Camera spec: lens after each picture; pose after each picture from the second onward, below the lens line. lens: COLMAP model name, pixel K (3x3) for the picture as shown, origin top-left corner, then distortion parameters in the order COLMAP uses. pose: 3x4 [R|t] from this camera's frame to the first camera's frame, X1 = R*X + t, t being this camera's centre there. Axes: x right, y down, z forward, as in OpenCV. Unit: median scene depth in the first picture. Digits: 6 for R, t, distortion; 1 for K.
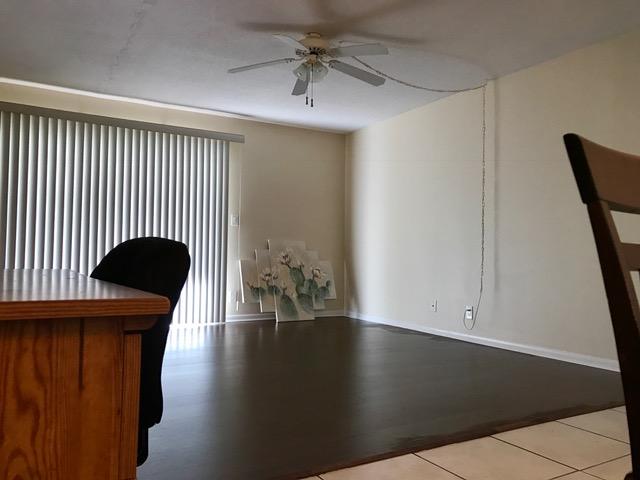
lens RADIAL K [[524.0, 0, 317.3], [0, 524.0, 226.9], [0, 0, 1]] dist [0.004400, -0.003912]
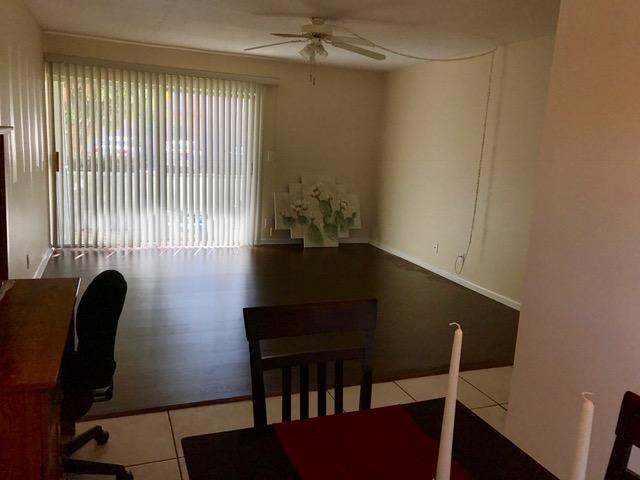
lens RADIAL K [[524.0, 0, 317.3], [0, 524.0, 226.9], [0, 0, 1]] dist [0.004400, -0.003912]
pose [[0.986010, 0.067237, -0.152524, 0.121637], [-0.033505, 0.976306, 0.213786, -0.109000], [0.163285, -0.205685, 0.964900, -0.105268]]
